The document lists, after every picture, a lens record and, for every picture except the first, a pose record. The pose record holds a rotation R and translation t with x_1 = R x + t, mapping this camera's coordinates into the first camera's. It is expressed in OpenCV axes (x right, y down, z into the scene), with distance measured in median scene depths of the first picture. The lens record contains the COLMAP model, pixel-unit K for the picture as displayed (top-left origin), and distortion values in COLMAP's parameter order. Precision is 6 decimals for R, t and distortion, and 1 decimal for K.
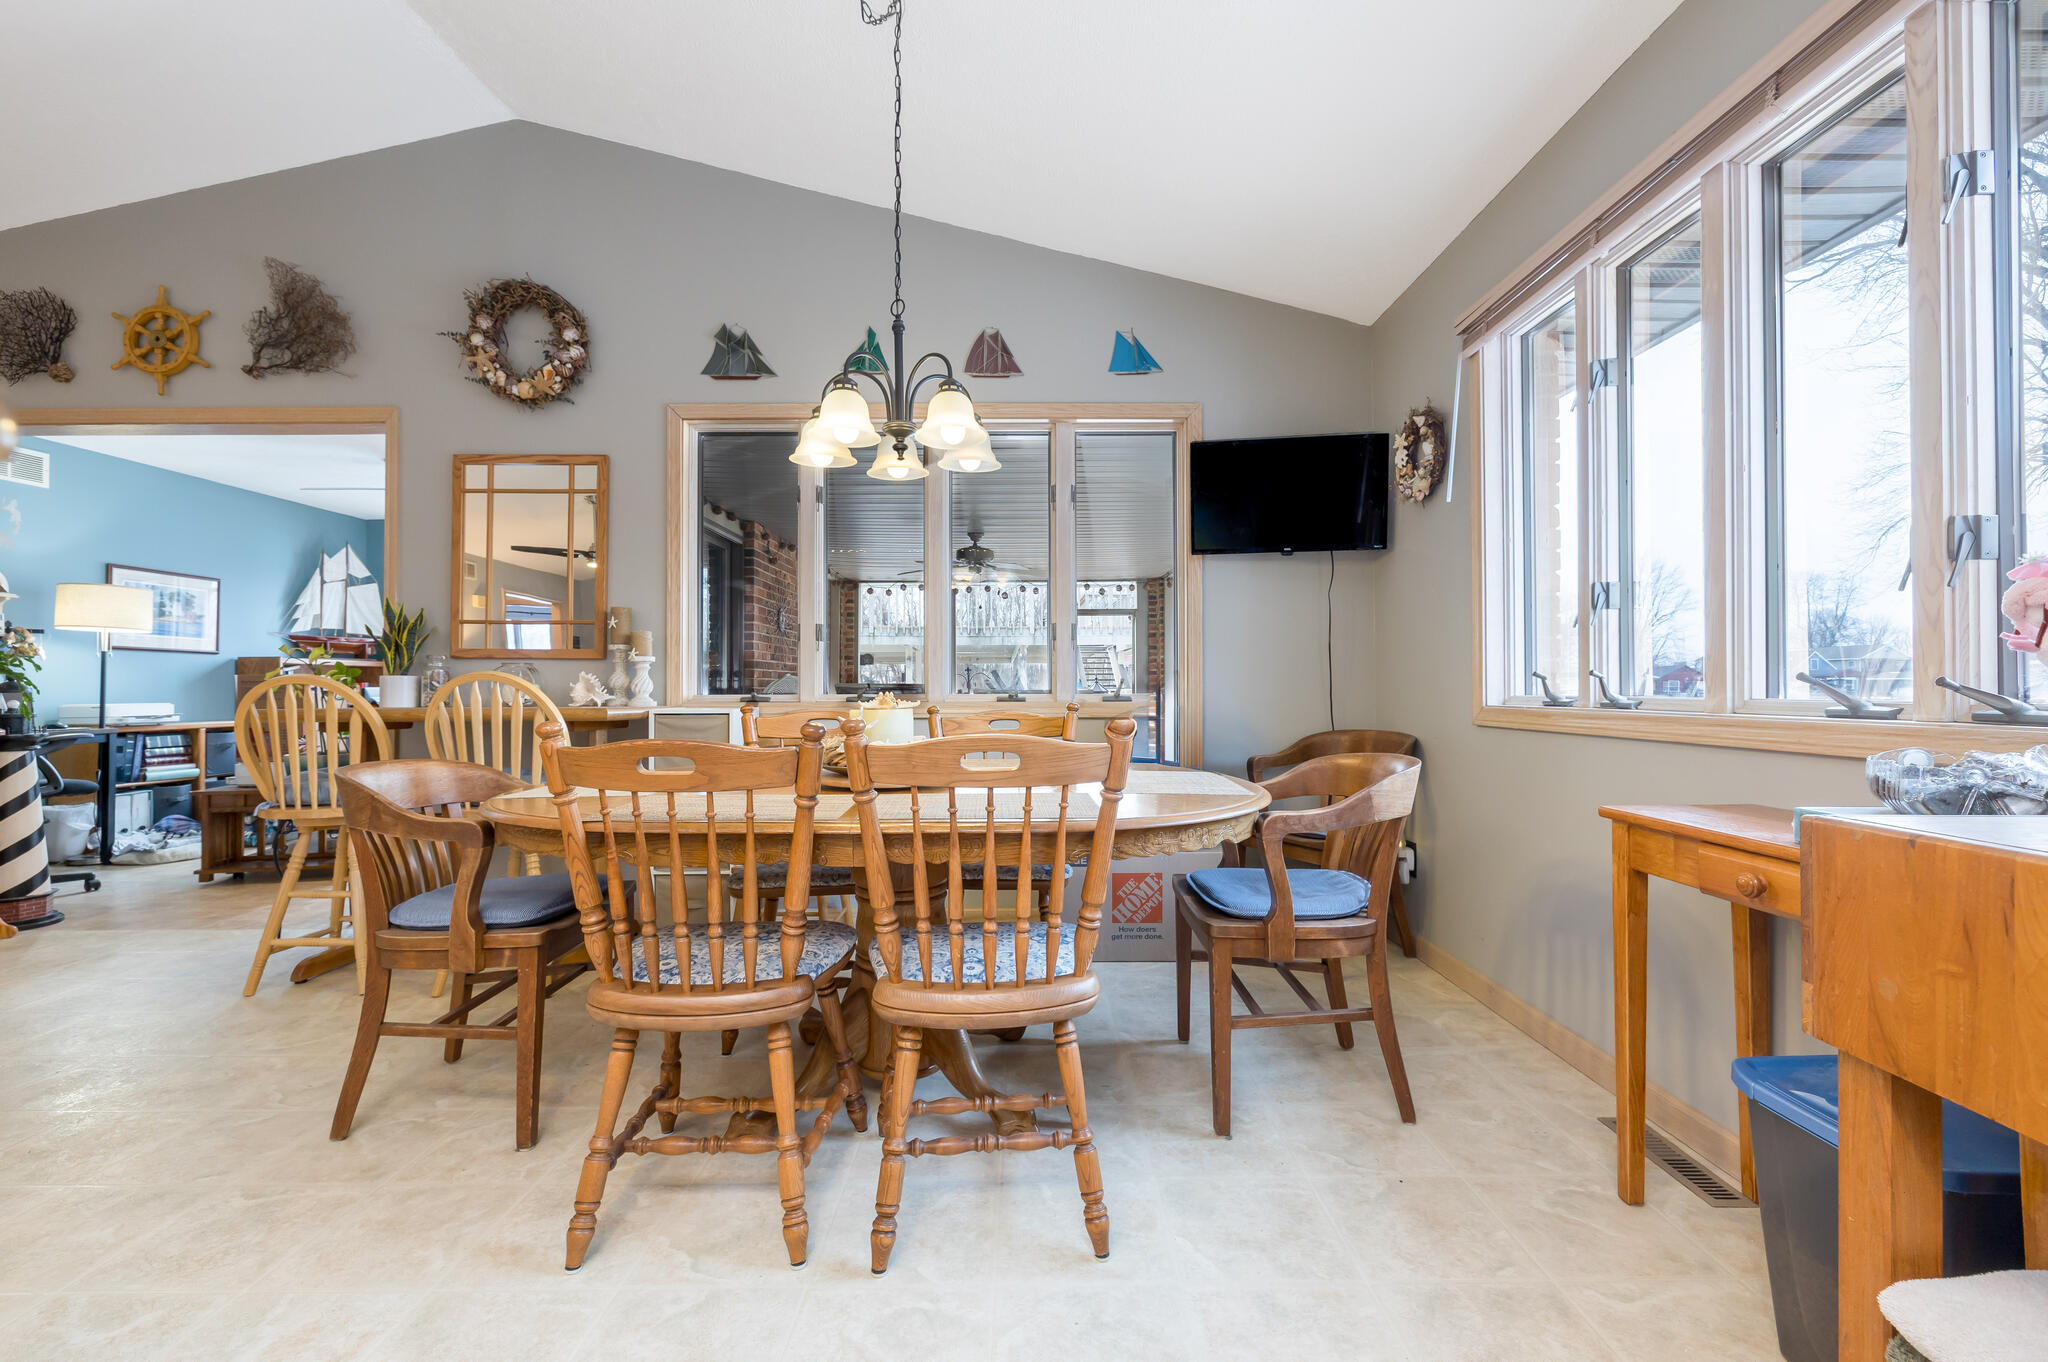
lens RADIAL K [[866.7, 0, 1031.0], [0, 866.7, 676.3], [0, 0, 1]] dist [-0.001615, -0.000133]
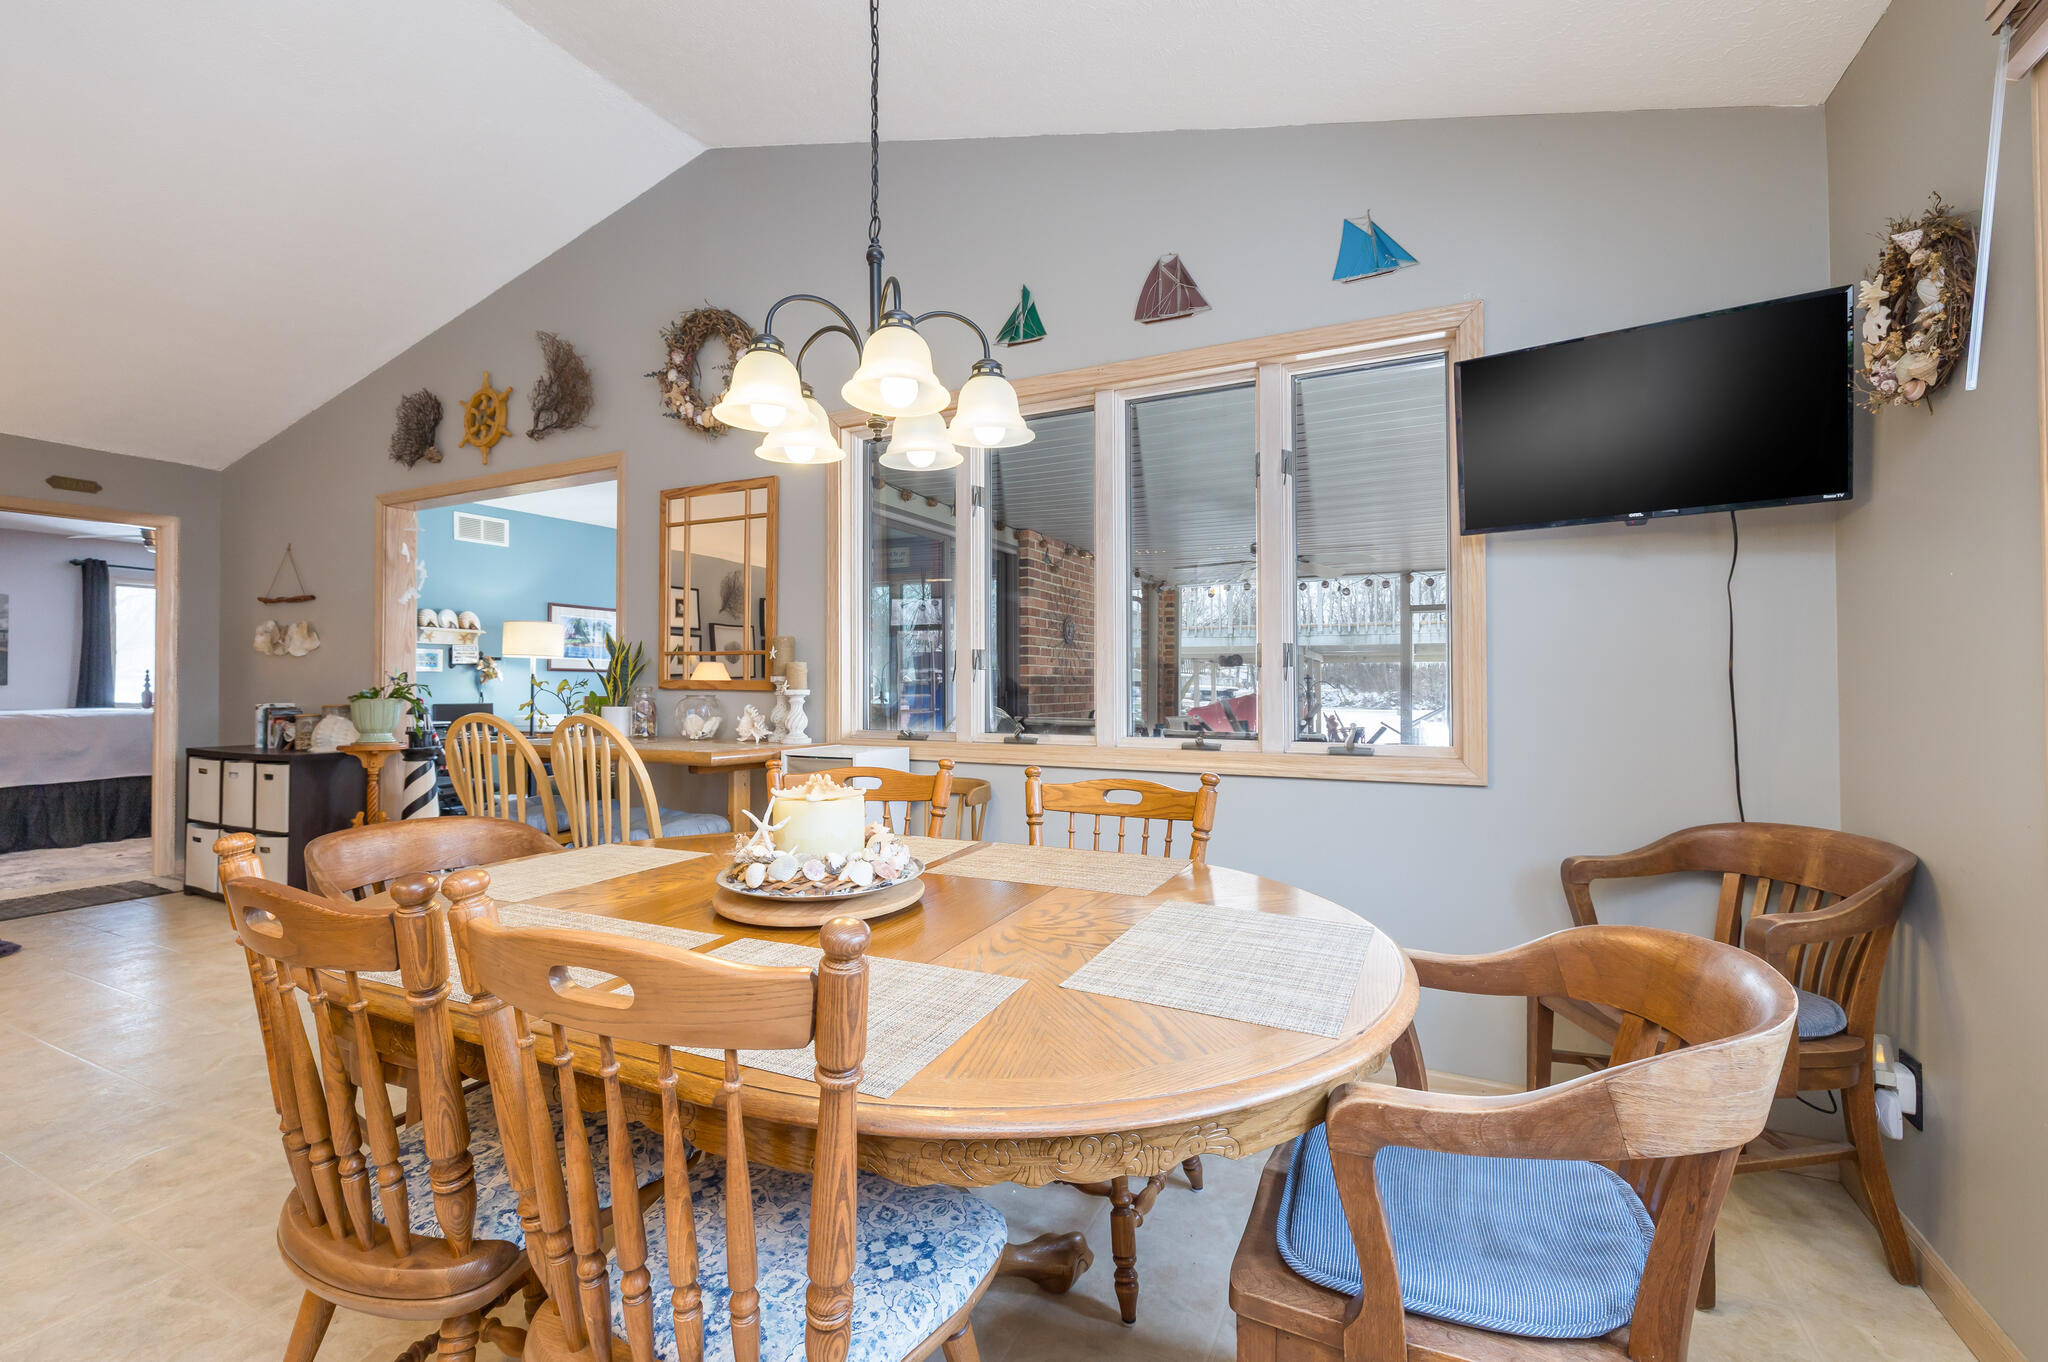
lens RADIAL K [[867.5, 0, 1025.6], [0, 867.5, 670.5], [0, 0, 1]] dist [-0.002398, 0.000573]
pose [[0.896112, -0.005110, -0.443798, 0.176066], [0.003890, 0.999986, -0.003659, -0.037311], [0.443811, 0.001552, 0.896119, 0.268708]]
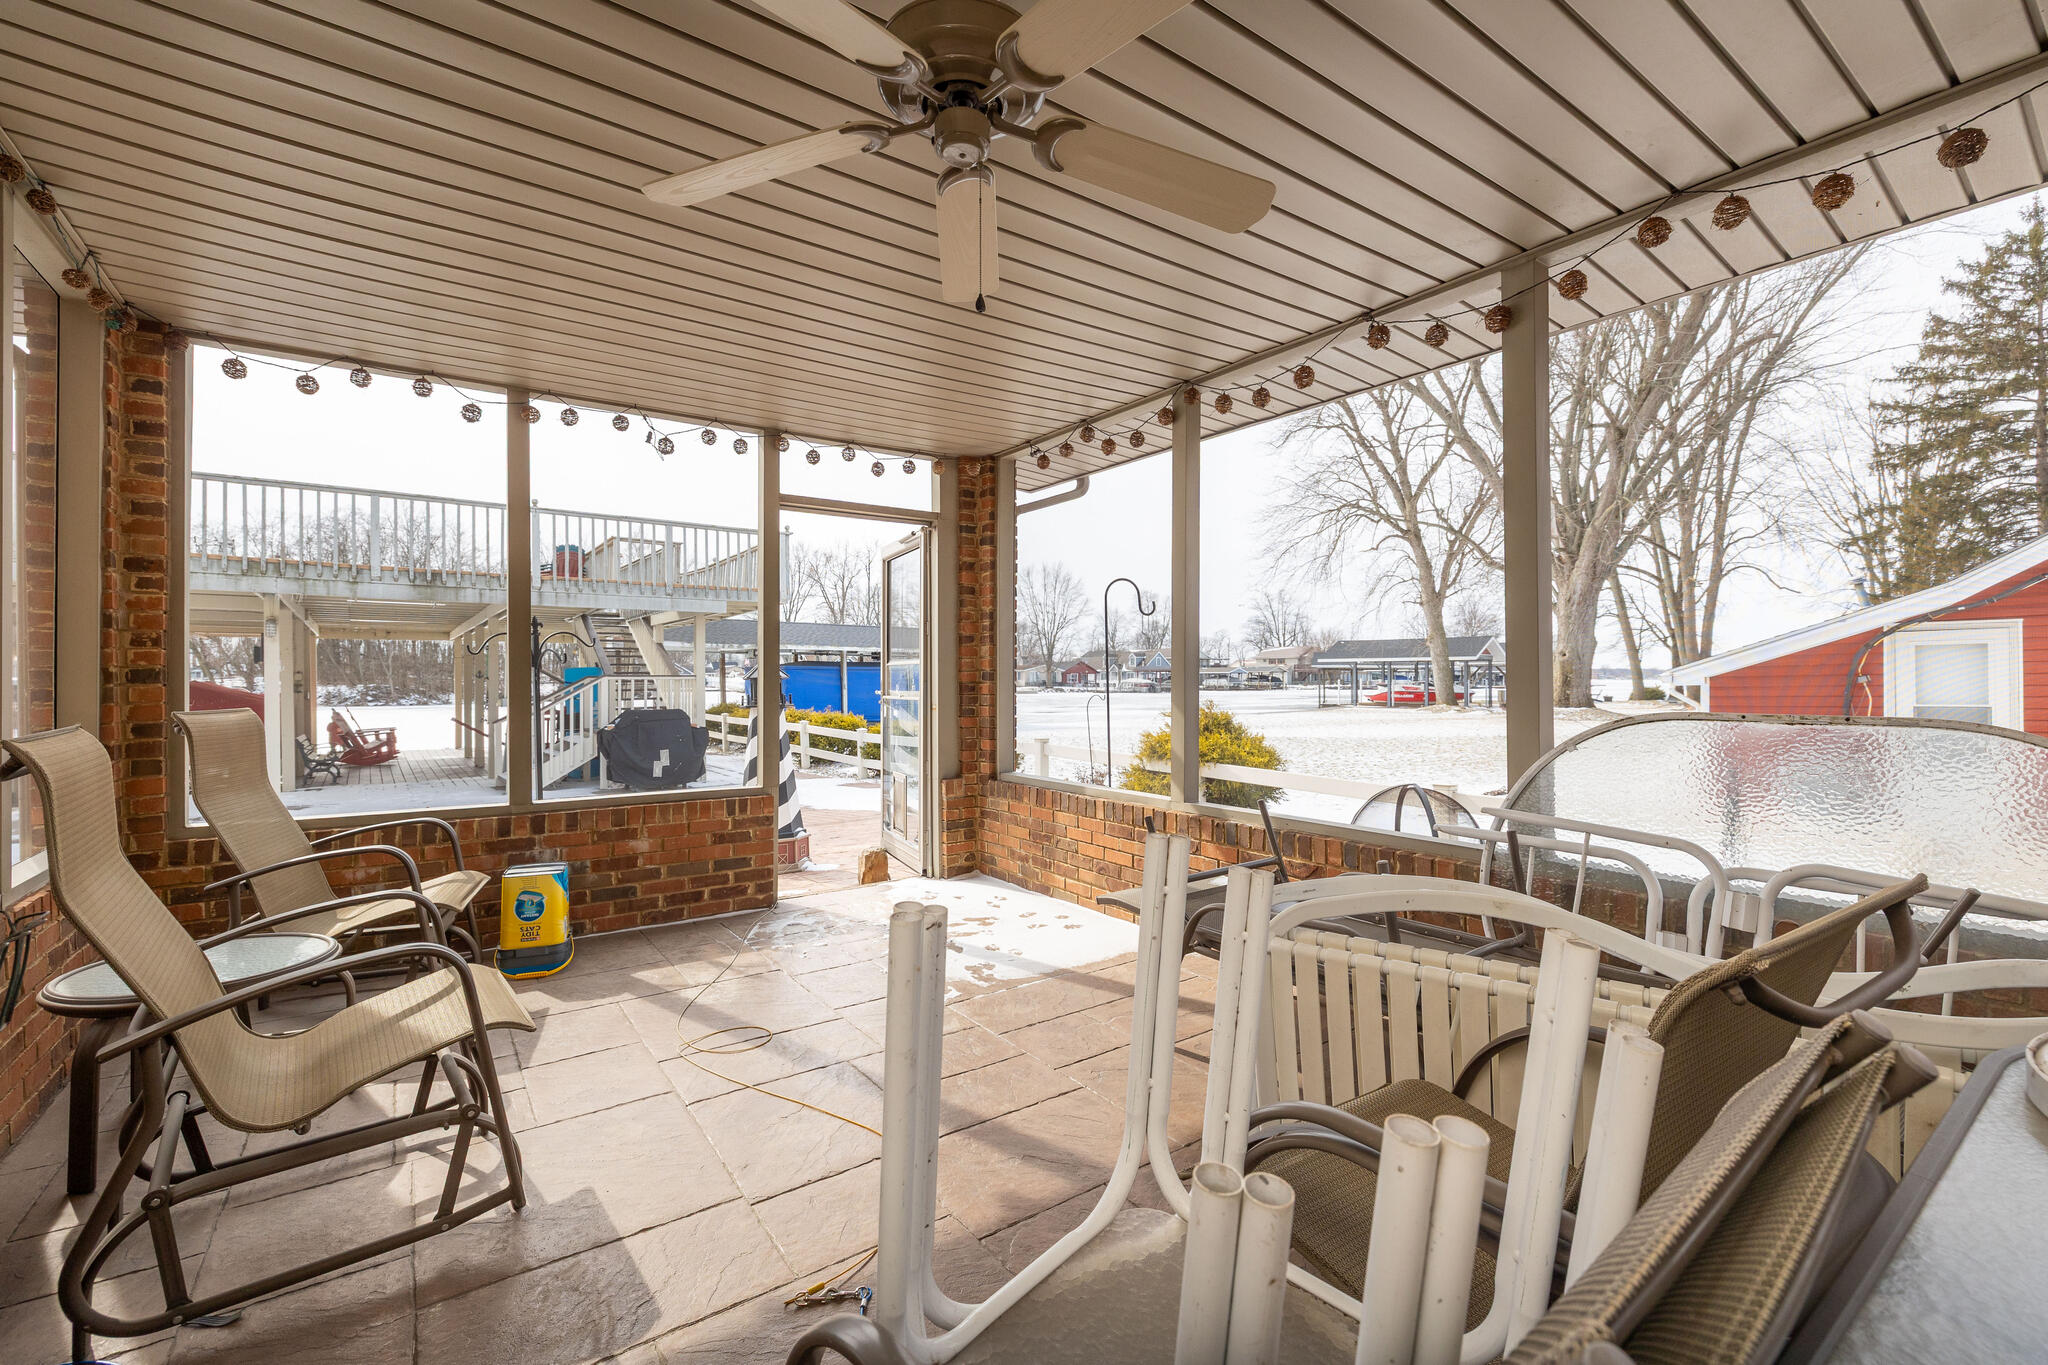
lens RADIAL K [[855.7, 0, 1024.0], [0, 855.7, 682.5], [0, 0, 1]] dist [-0.004261, -0.000588]
pose [[0.817167, -0.000514, 0.576401, -0.348462], [-0.009305, 0.999858, 0.014084, 0.038004], [-0.576326, -0.016872, 0.817046, 1.531641]]
